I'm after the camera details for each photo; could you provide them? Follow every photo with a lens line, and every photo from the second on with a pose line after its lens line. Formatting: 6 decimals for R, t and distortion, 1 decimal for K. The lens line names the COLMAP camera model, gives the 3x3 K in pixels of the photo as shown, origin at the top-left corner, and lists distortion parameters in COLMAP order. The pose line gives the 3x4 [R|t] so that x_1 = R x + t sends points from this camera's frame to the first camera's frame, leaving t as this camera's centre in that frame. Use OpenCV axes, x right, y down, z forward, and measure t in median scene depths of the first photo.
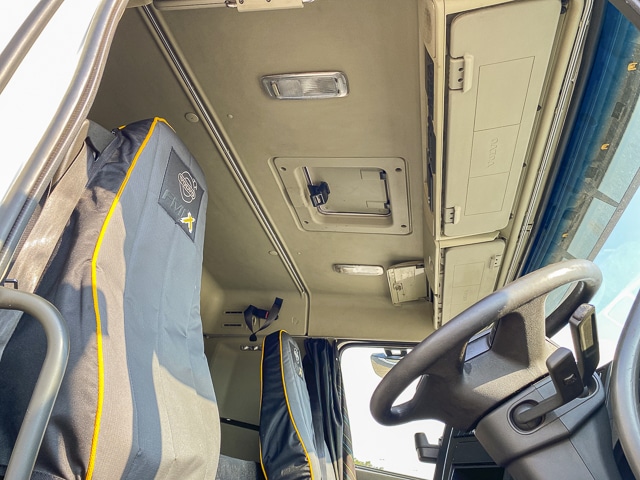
lens RADIAL K [[492.7, 0, 320.0], [0, 492.7, 240.0], [0, 0, 1]] dist [0.055914, -0.084857]
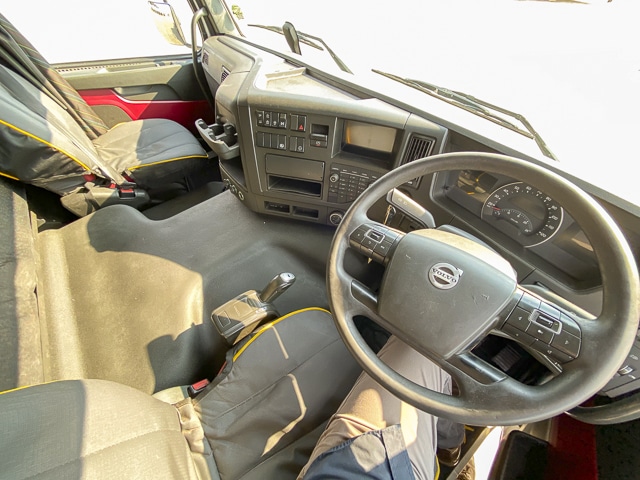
lens RADIAL K [[261.7, 0, 321.6], [0, 261.7, 239.3], [0, 0, 1]] dist [-0.000452, -0.000132]
pose [[0.651861, -0.650292, 0.390126, -0.003659], [-0.296724, 0.254711, 0.920368, -0.086422], [-0.697877, -0.715712, -0.026921, 0.540417]]
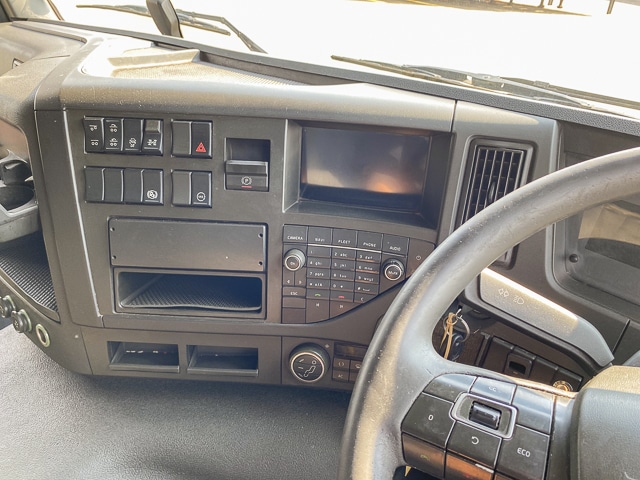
lens RADIAL K [[492.7, 0, 320.0], [0, 492.7, 240.0], [0, 0, 1]] dist [0.055914, -0.084857]
pose [[0.495991, -0.543877, 0.676898, 0.037415], [-0.393644, 0.554002, 0.733571, 0.016065], [-0.773975, -0.630301, 0.060686, 0.560290]]
